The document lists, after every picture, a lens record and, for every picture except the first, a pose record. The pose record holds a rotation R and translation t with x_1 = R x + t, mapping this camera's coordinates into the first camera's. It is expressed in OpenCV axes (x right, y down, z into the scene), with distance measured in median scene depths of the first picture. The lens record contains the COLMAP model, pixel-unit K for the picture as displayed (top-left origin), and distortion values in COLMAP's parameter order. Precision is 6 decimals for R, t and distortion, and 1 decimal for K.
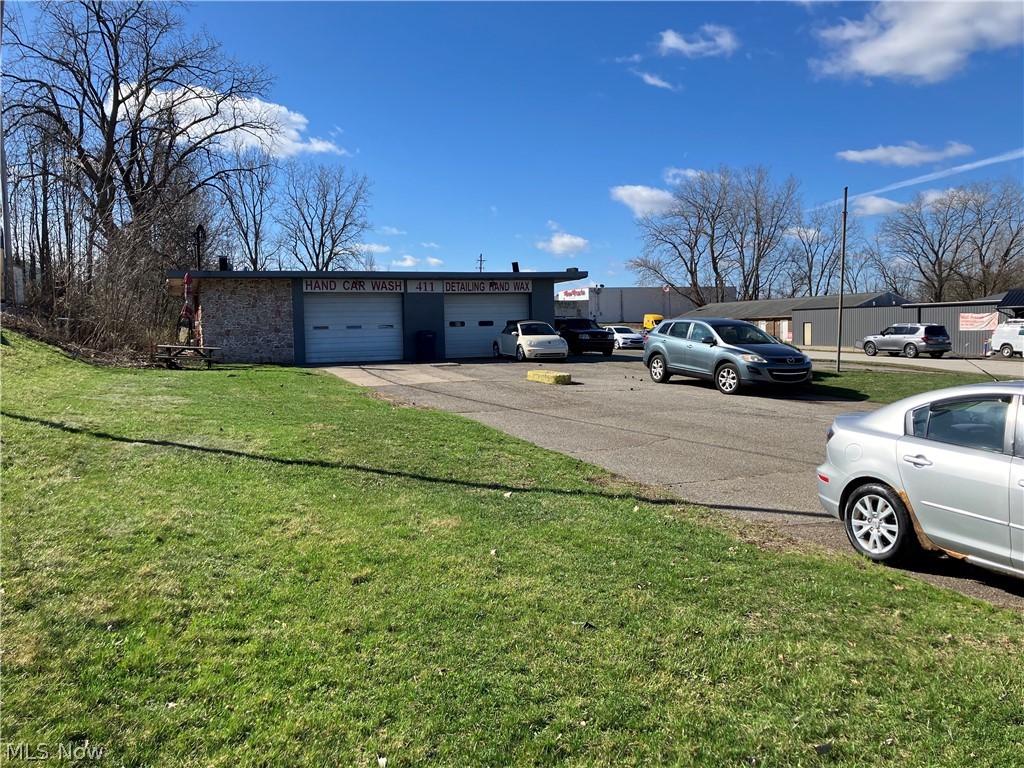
lens RADIAL K [[824.8, 0, 512.0], [0, 824.8, 384.0], [0, 0, 1]] dist [0.026239, -0.007255]
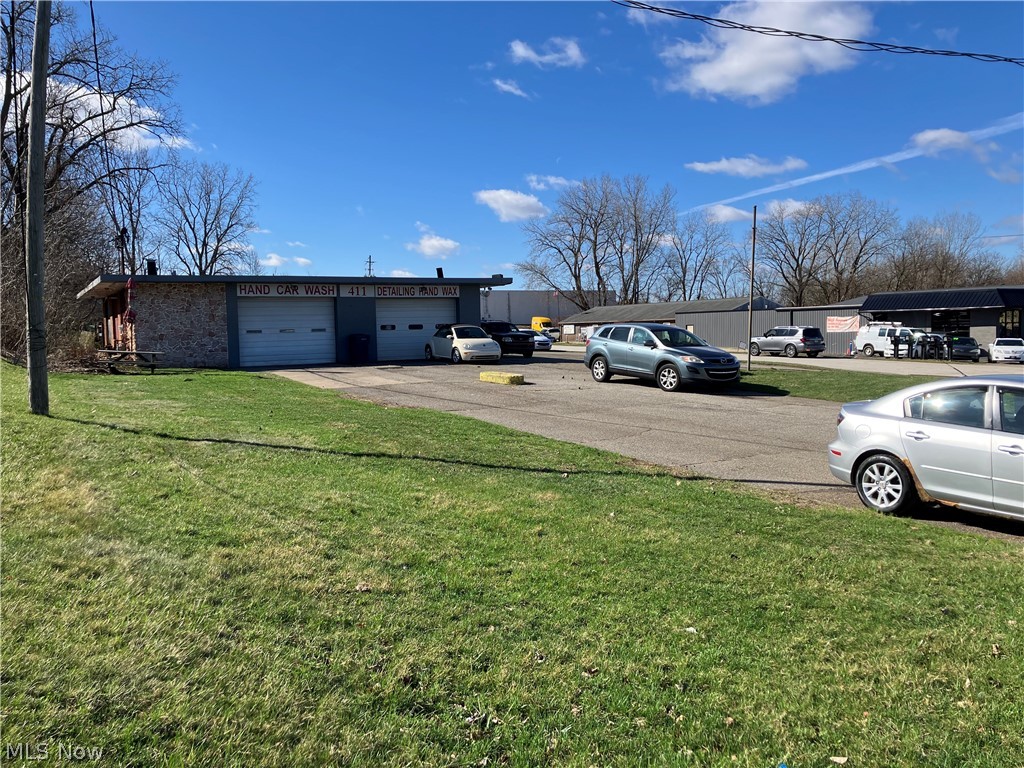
lens RADIAL K [[819.3, 0, 512.0], [0, 819.3, 384.0], [0, 0, 1]] dist [0.067454, -0.087423]
pose [[0.989304, -0.011506, 0.145415, -0.062638], [0.011765, 0.999930, -0.000917, 0.000488], [-0.145394, 0.002618, 0.989370, -0.040379]]
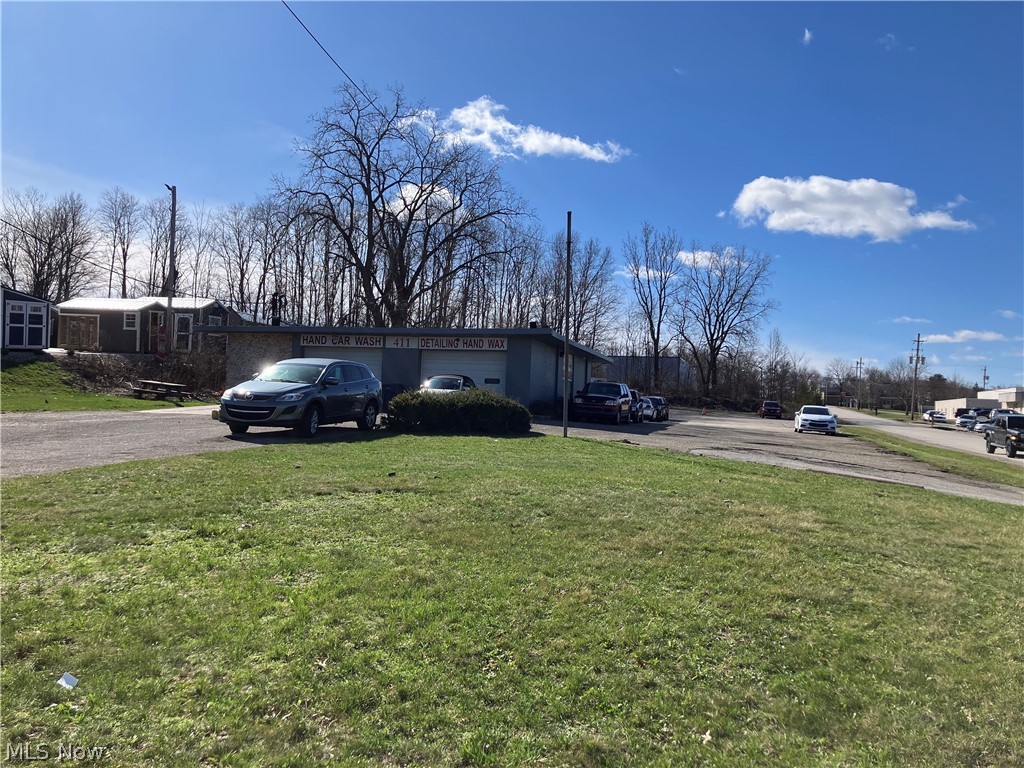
lens RADIAL K [[811.1, 0, 512.0], [0, 811.1, 384.0], [0, 0, 1]] dist [-0.010282, -0.001723]
pose [[0.801390, 0.035251, -0.597103, 0.600475], [-0.097457, 0.992617, -0.072200, -0.004693], [0.590149, 0.116052, 0.798909, 0.254254]]
